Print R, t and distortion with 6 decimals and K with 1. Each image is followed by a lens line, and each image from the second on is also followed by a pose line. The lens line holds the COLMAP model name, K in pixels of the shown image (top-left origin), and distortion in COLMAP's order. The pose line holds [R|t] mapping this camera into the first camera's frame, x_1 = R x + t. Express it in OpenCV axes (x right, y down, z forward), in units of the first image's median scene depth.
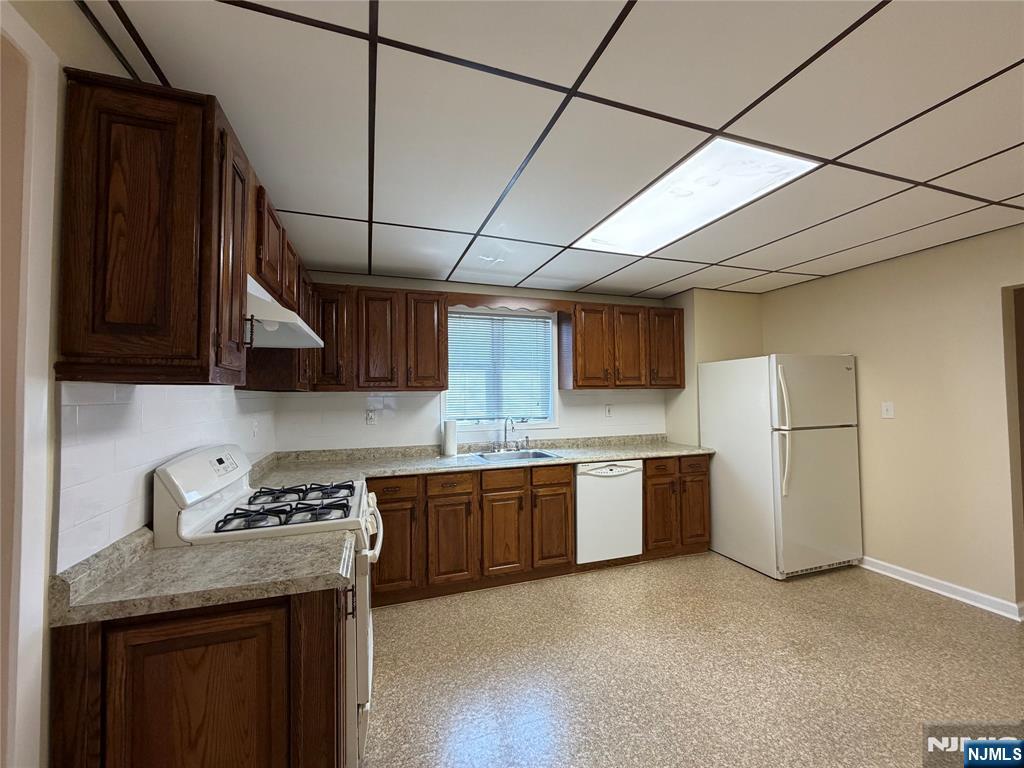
lens RADIAL K [[407.9, 0, 508.7], [0, 407.9, 384.1], [0, 0, 1]] dist [0.000739, 0.000657]
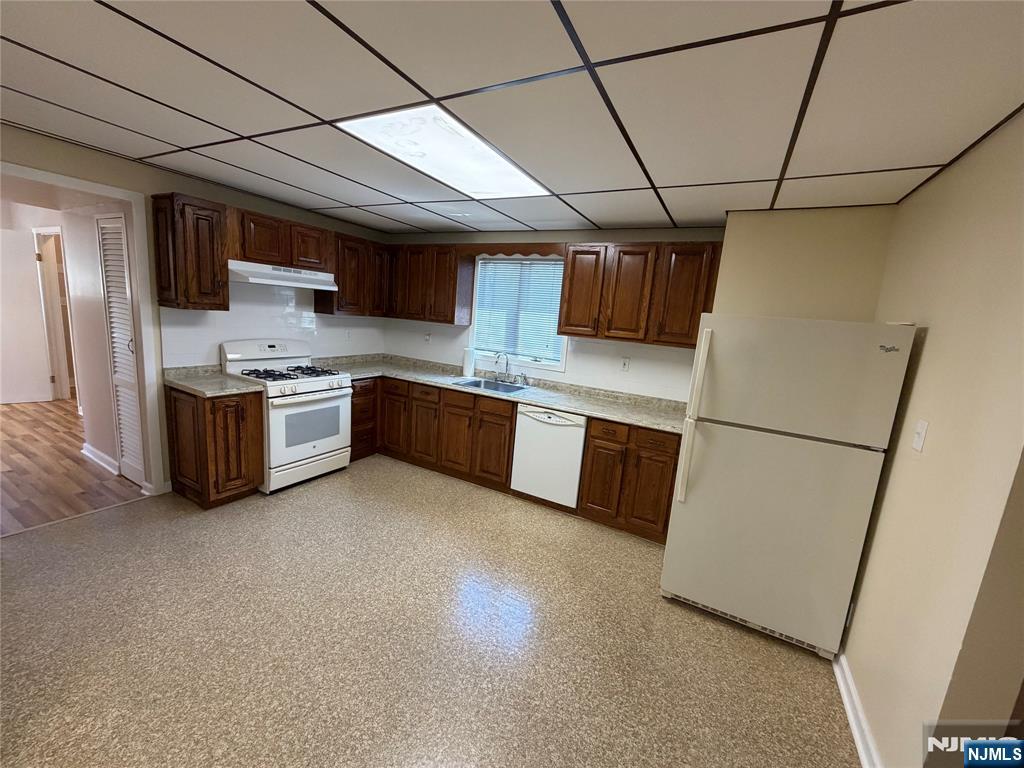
lens RADIAL K [[407.9, 0, 509.0], [0, 407.9, 383.8], [0, 0, 1]] dist [0.000739, 0.000657]
pose [[0.671725, 0.191061, -0.715739, 0.905102], [-0.066935, 0.977870, 0.198216, -0.067396], [0.737771, -0.085239, 0.669648, 0.254503]]
